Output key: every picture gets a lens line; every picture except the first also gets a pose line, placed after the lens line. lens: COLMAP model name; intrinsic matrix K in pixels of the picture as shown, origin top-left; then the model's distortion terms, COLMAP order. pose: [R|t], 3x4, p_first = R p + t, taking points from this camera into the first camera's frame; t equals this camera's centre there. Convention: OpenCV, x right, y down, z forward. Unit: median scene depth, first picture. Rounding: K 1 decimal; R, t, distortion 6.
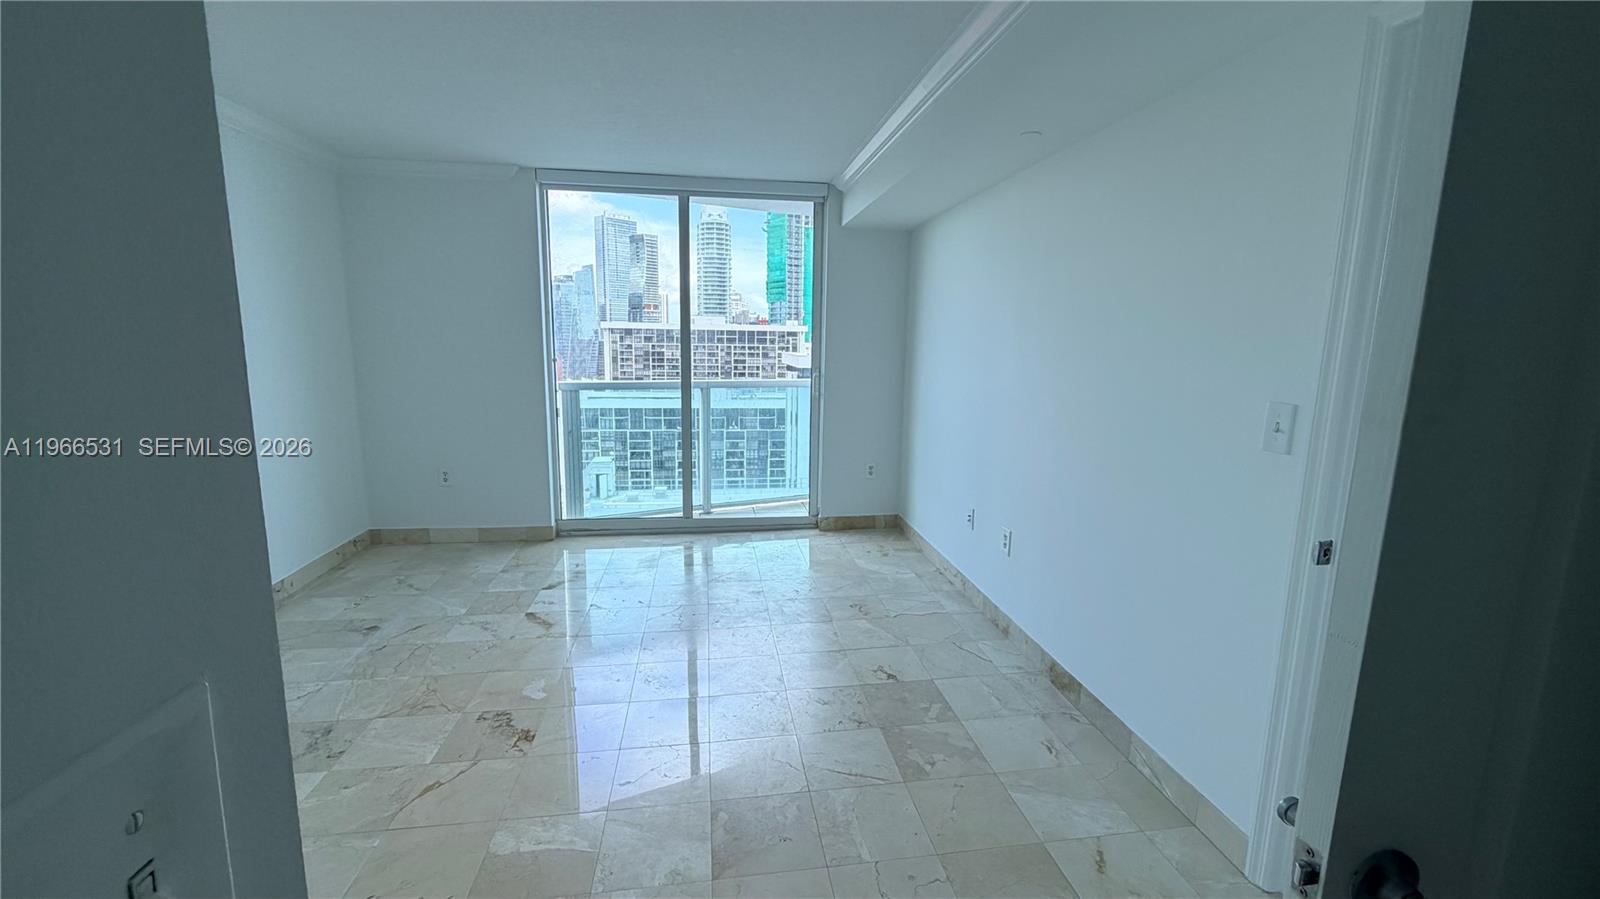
lens RADIAL K [[671.7, 0, 809.3], [0, 671.7, 451.3], [0, 0, 1]] dist [0.002135, -0.000766]
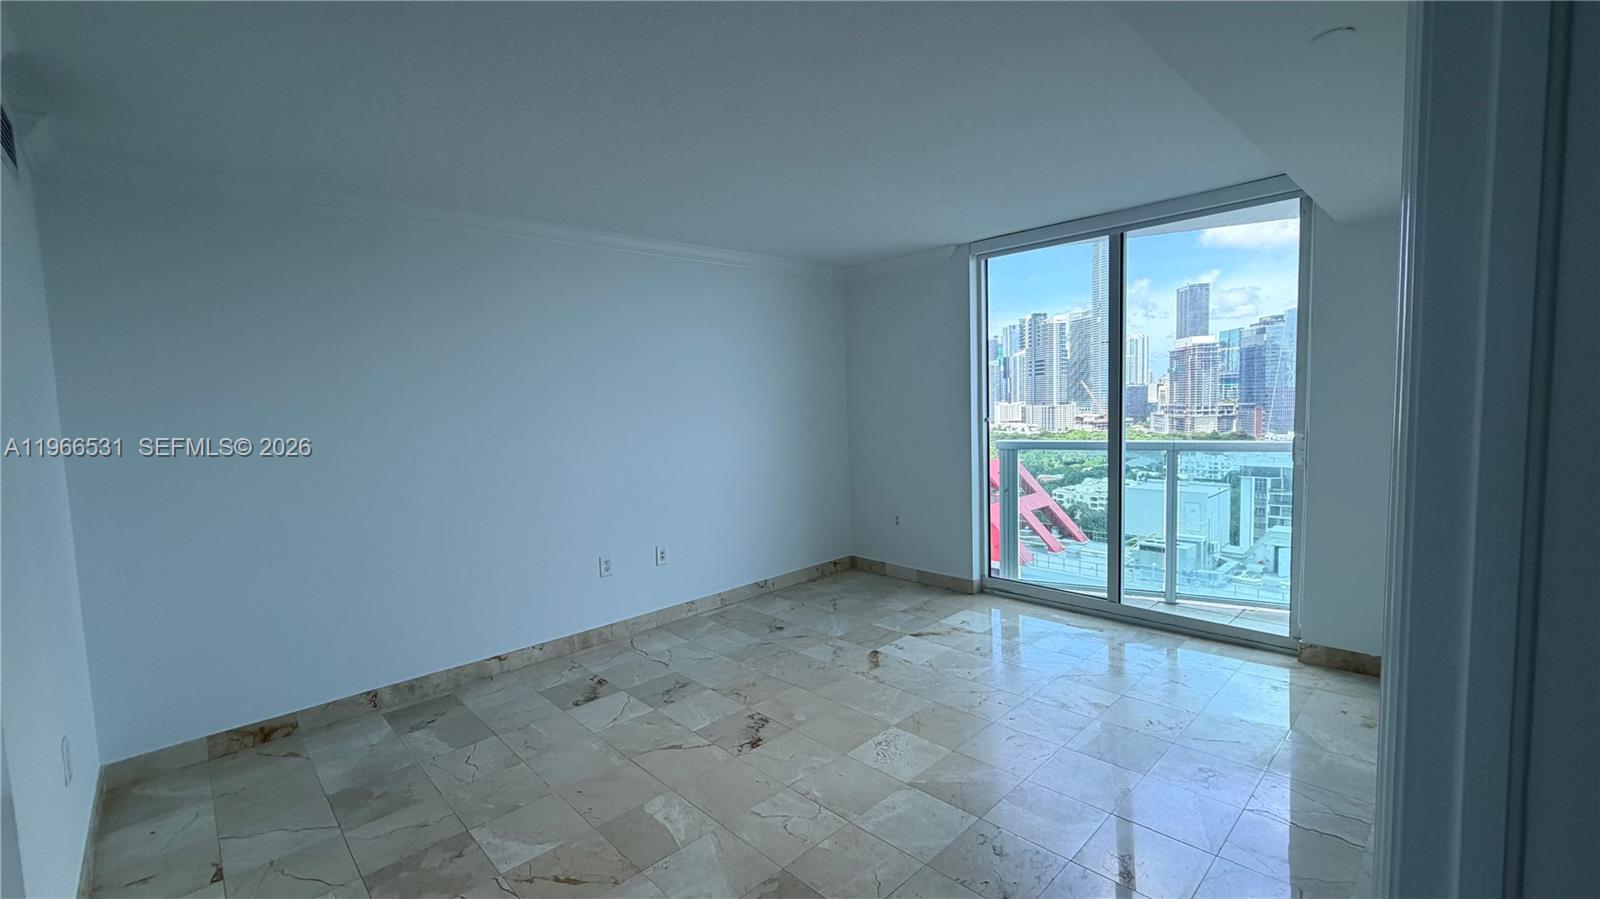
lens RADIAL K [[671.7, 0, 792.9], [0, 671.7, 449.0], [0, 0, 1]] dist [0.002135, -0.000766]
pose [[0.574206, 0.026550, -0.818280, 0.301074], [-0.093948, 0.995009, -0.033641, -0.028722], [0.813302, 0.096193, 0.573835, 0.176239]]
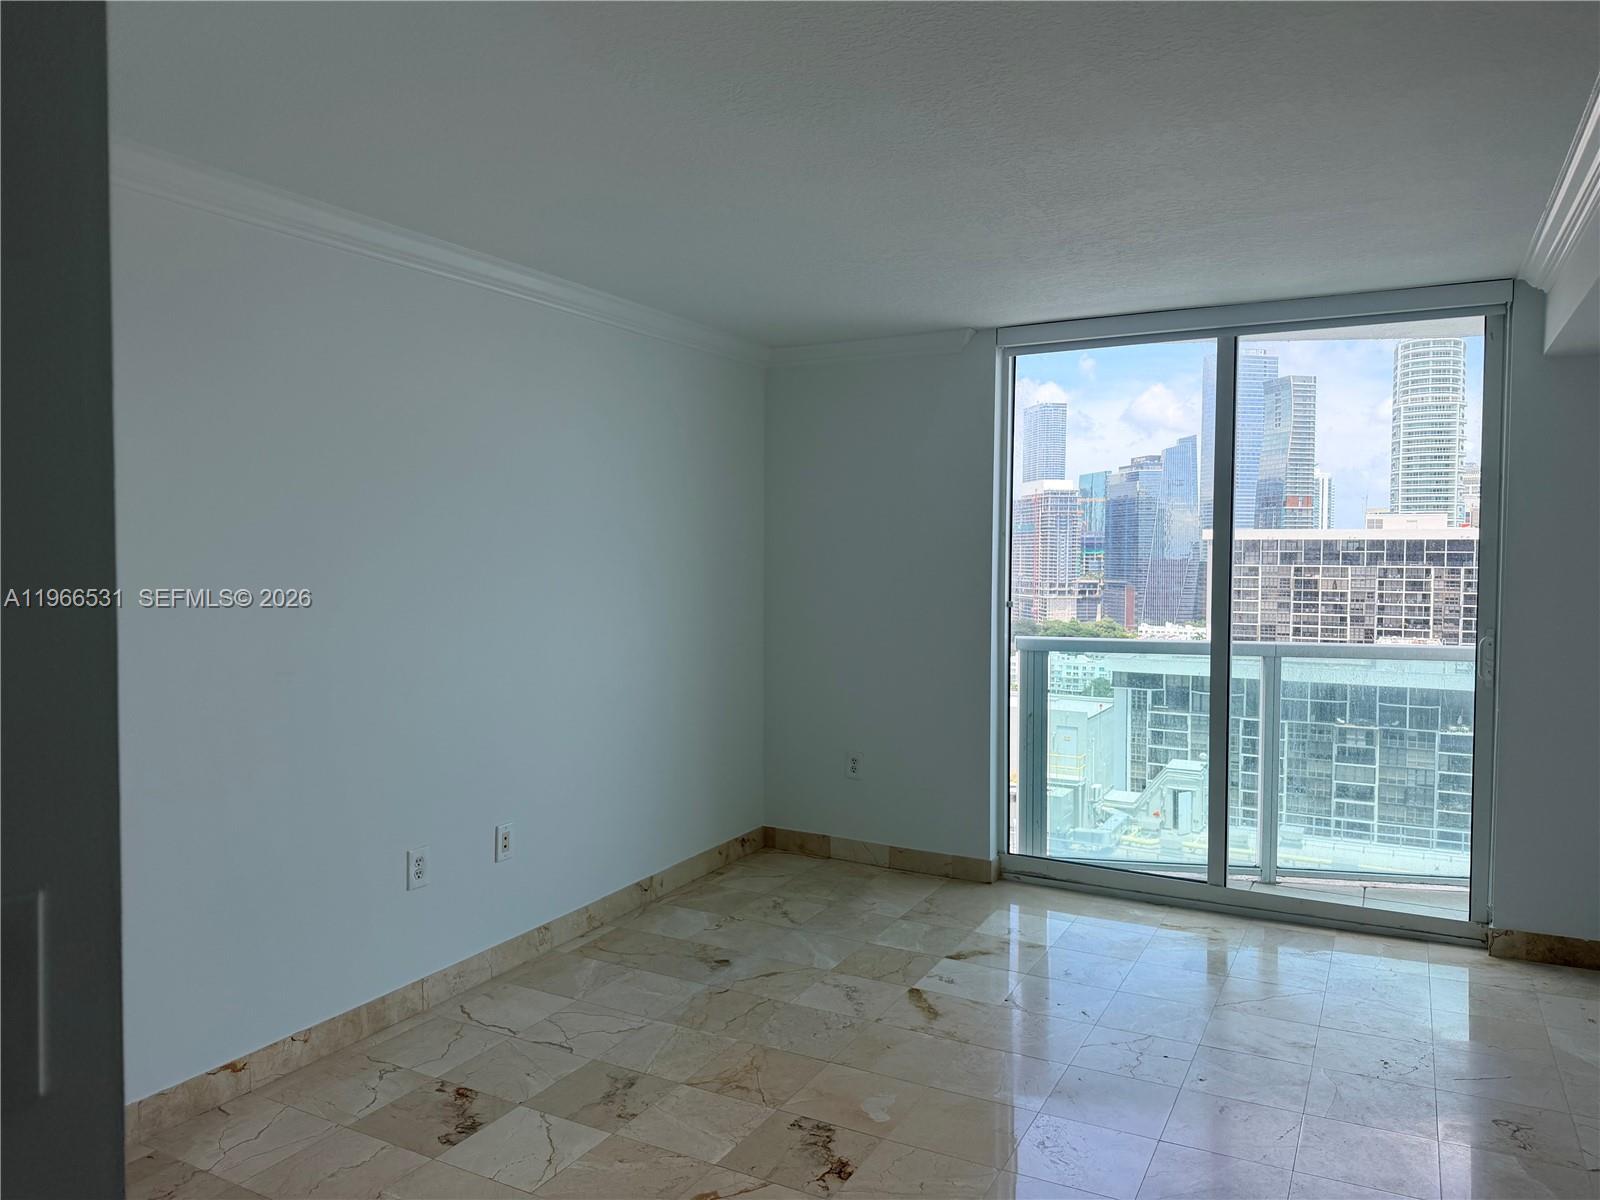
lens RADIAL K [[1128.4, 0, 790.0], [0, 1128.4, 586.4], [0, 0, 1]] dist [0.061812, -0.079621]
pose [[0.799333, 0.006660, -0.600851, 0.115420], [-0.091096, 0.989724, -0.110218, -0.011507], [0.593942, 0.142836, 0.791726, -0.005849]]
